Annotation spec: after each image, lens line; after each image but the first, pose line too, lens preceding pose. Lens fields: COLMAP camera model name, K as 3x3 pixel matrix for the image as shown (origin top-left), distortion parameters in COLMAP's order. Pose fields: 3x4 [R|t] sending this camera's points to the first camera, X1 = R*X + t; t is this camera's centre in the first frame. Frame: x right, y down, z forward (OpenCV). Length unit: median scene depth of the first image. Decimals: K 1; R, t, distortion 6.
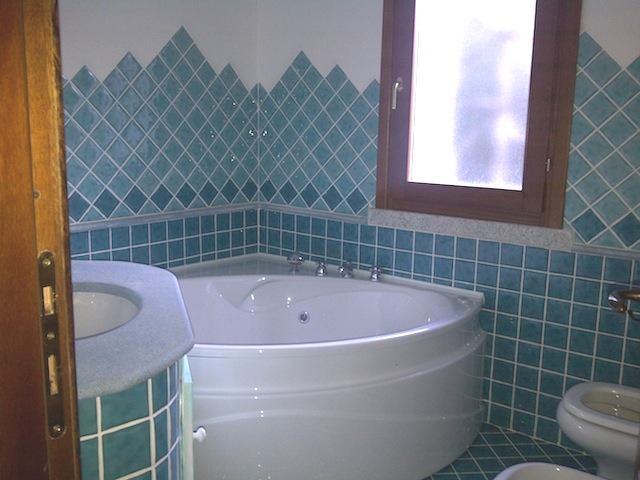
lens RADIAL K [[641.3, 0, 320.0], [0, 641.3, 240.0], [0, 0, 1]] dist [0.025713, -0.015846]
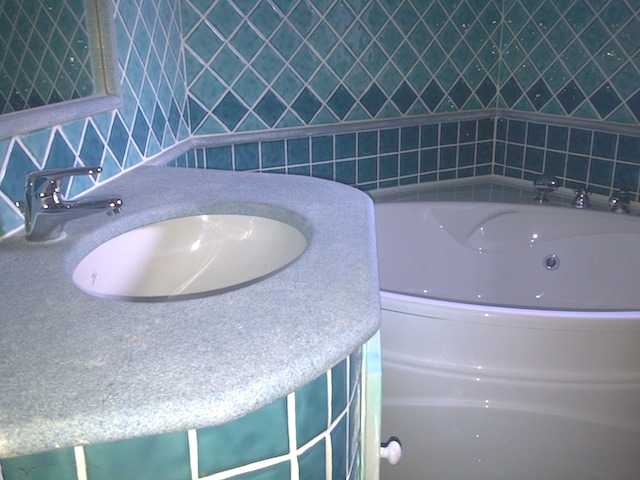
lens RADIAL K [[641.3, 0, 320.0], [0, 641.3, 240.0], [0, 0, 1]] dist [0.025713, -0.015846]
pose [[0.939718, 0.069852, -0.334739, -0.028598], [-0.029990, 0.991977, 0.122811, 0.010390], [0.340632, -0.105369, 0.934273, 0.208162]]
